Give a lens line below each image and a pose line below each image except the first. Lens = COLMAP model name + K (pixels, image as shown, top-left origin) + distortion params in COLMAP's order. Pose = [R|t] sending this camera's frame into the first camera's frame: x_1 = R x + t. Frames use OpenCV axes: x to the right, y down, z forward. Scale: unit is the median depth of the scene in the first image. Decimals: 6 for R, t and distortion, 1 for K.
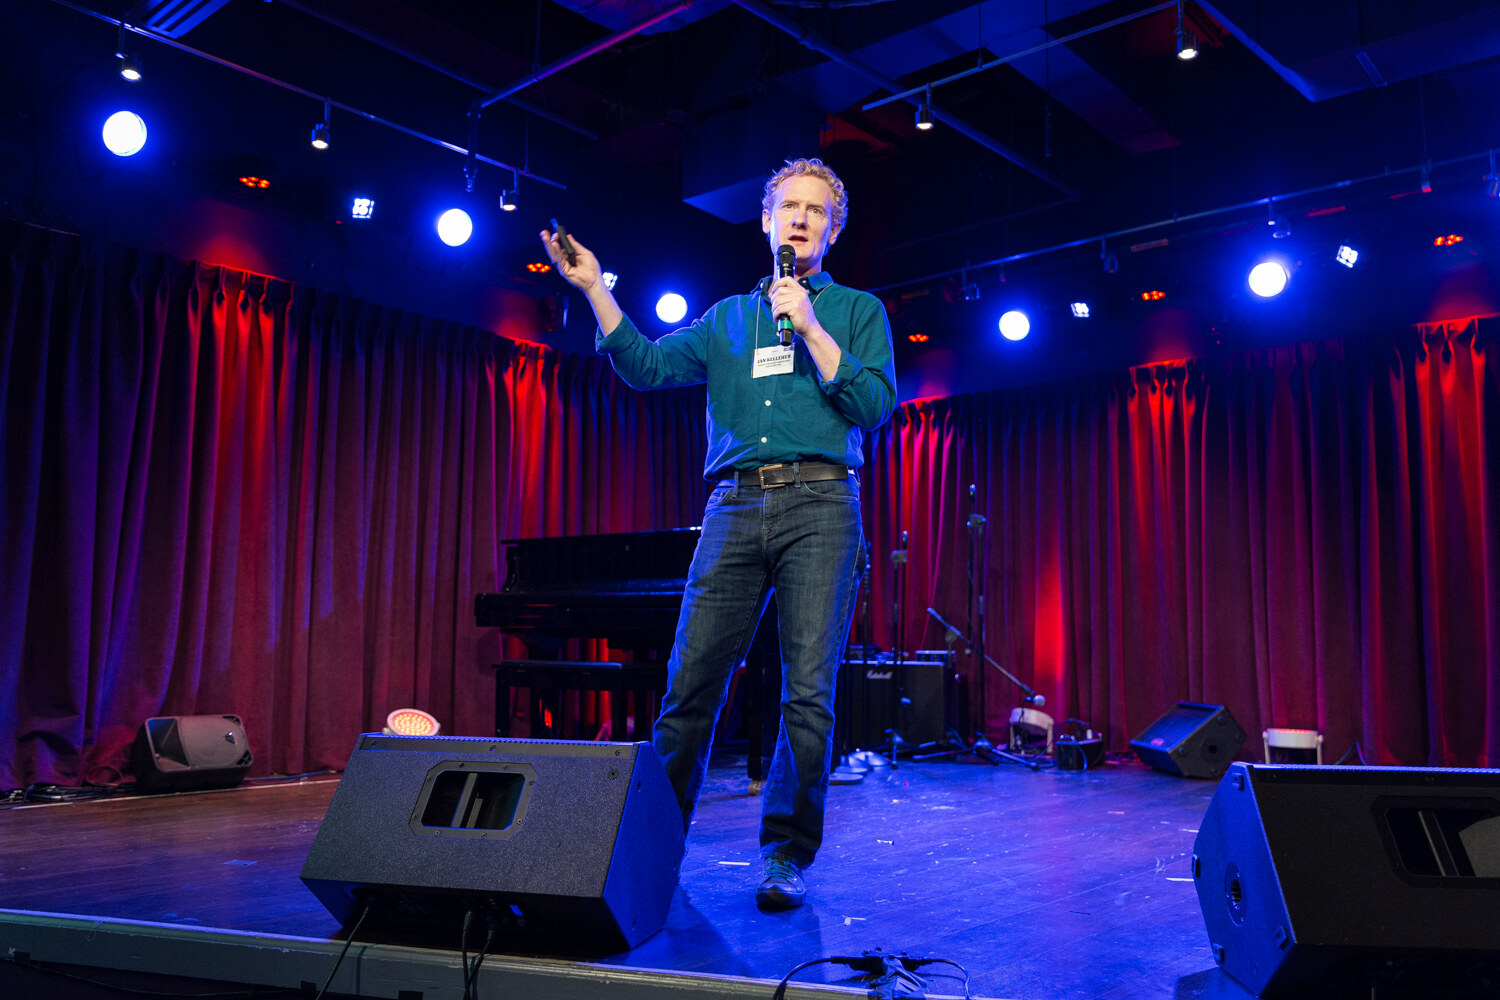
lens RADIAL K [[1185.6, 0, 747.5], [0, 1185.6, 500.0], [0, 0, 1]] dist [-0.008041, 0.005691]
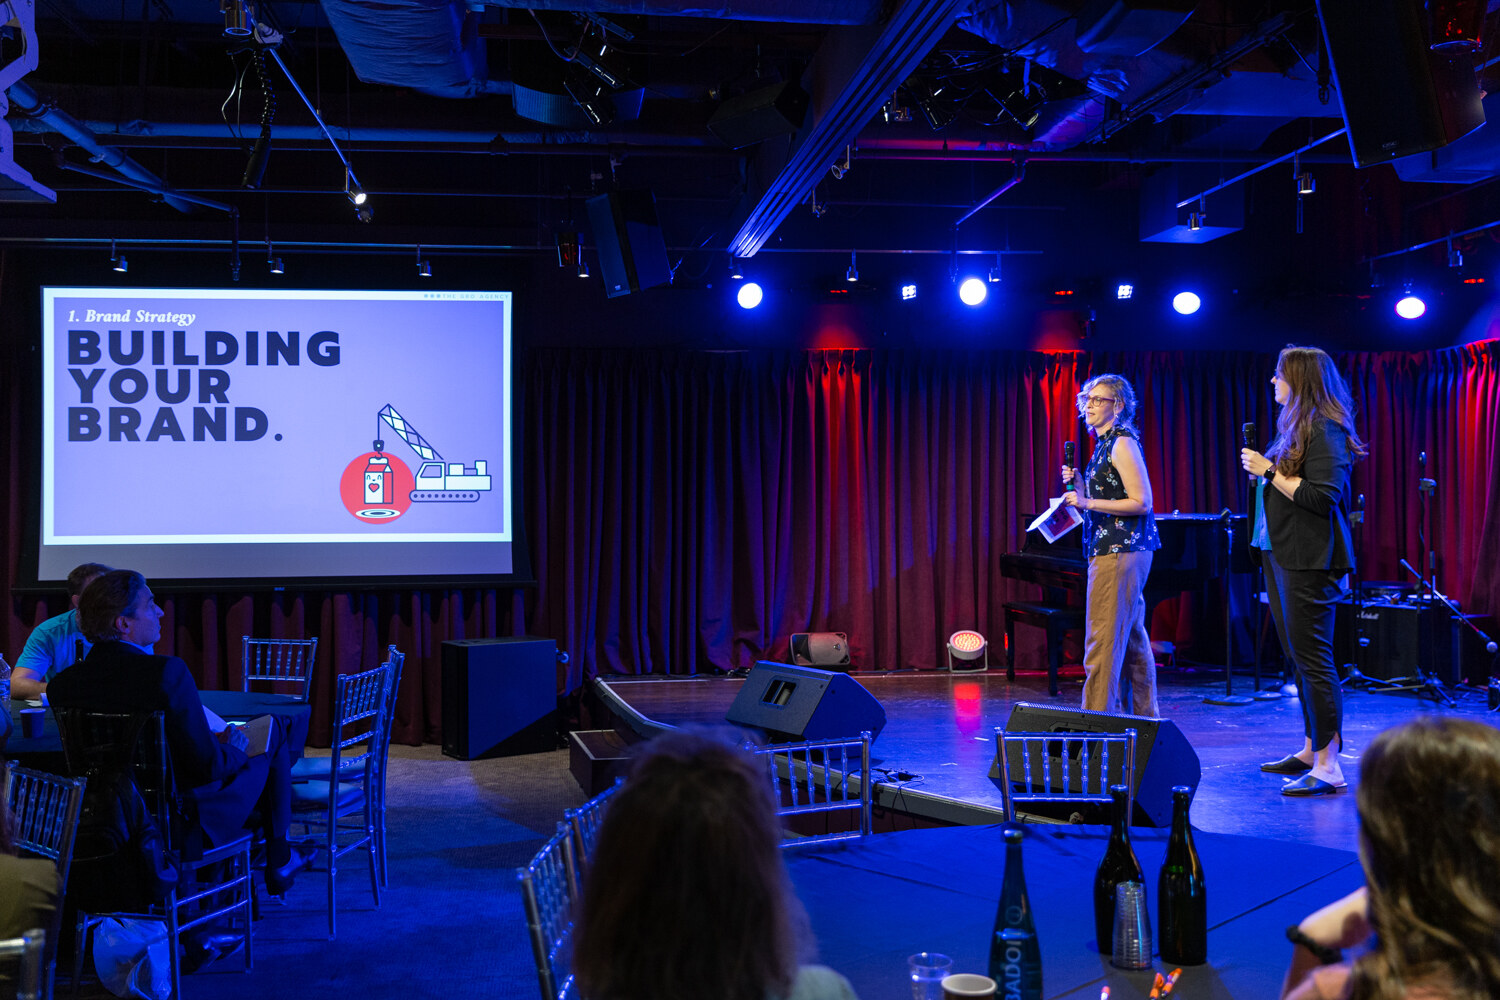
lens RADIAL K [[1498.8, 0, 740.0], [0, 1498.8, 494.4], [0, 0, 1]] dist [-0.018587, 0.000000]
pose [[0.742952, -0.010859, -0.669256, 0.749506], [0.093102, 0.991825, 0.087261, -0.178668], [0.662838, -0.127140, 0.737890, -0.529483]]
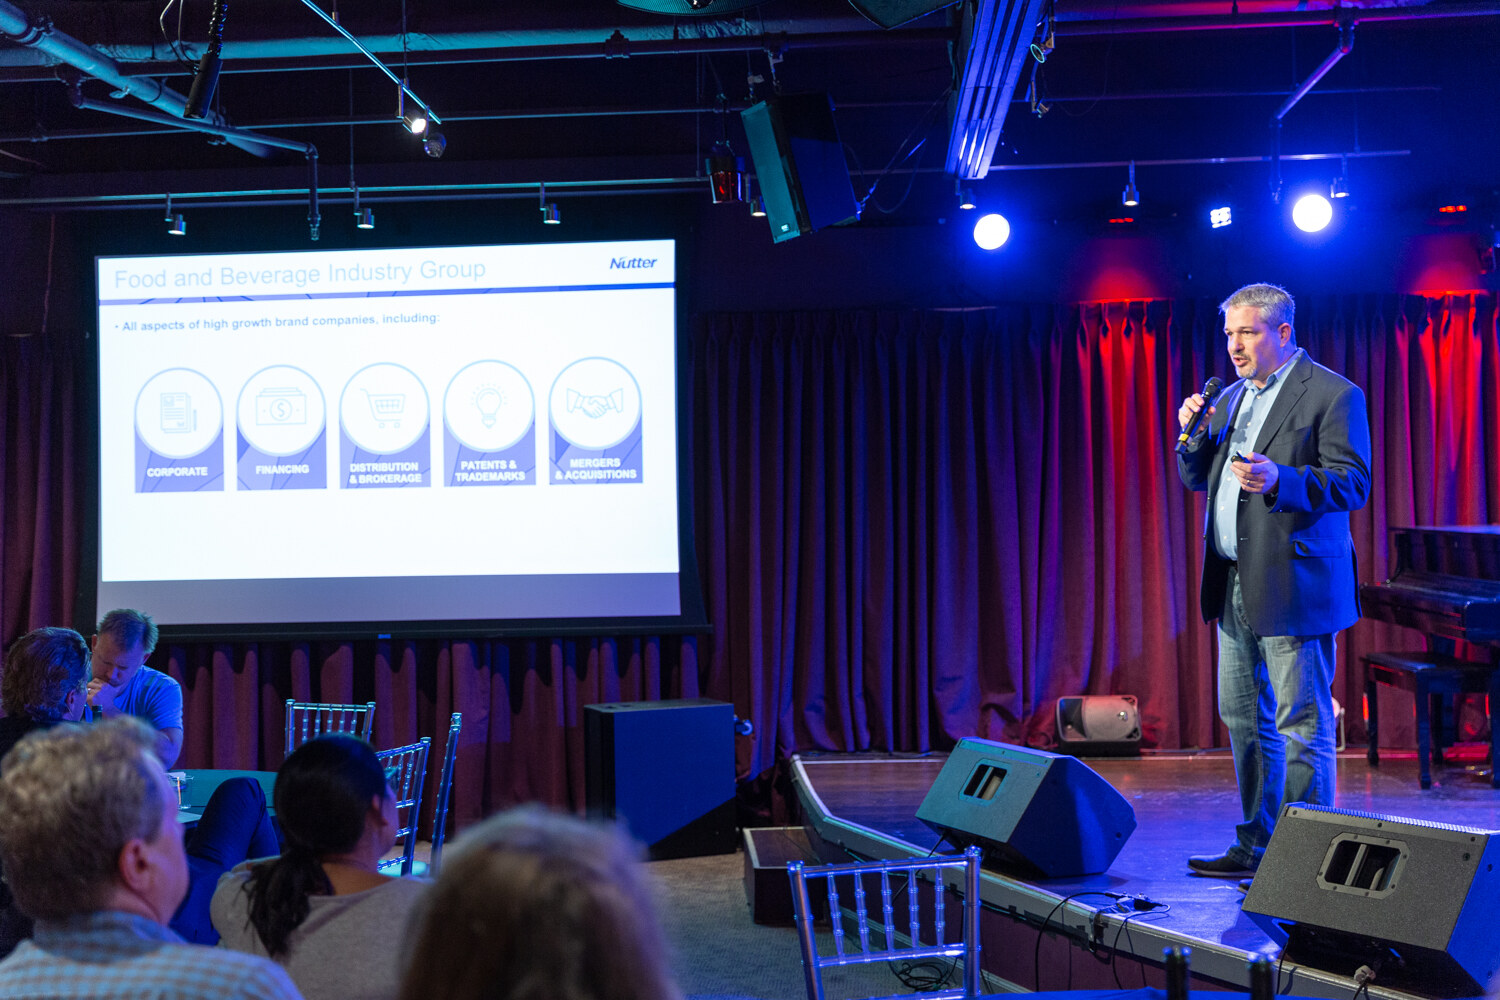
lens RADIAL K [[1986.5, 0, 714.2], [0, 1986.5, 499.9], [0, 0, 1]] dist [-0.012761, 0.000000]
pose [[0.590286, -0.022481, -0.806881, 0.806817], [0.123462, 0.990365, 0.062728, -0.164101], [0.797696, -0.136647, 0.587374, -0.407185]]
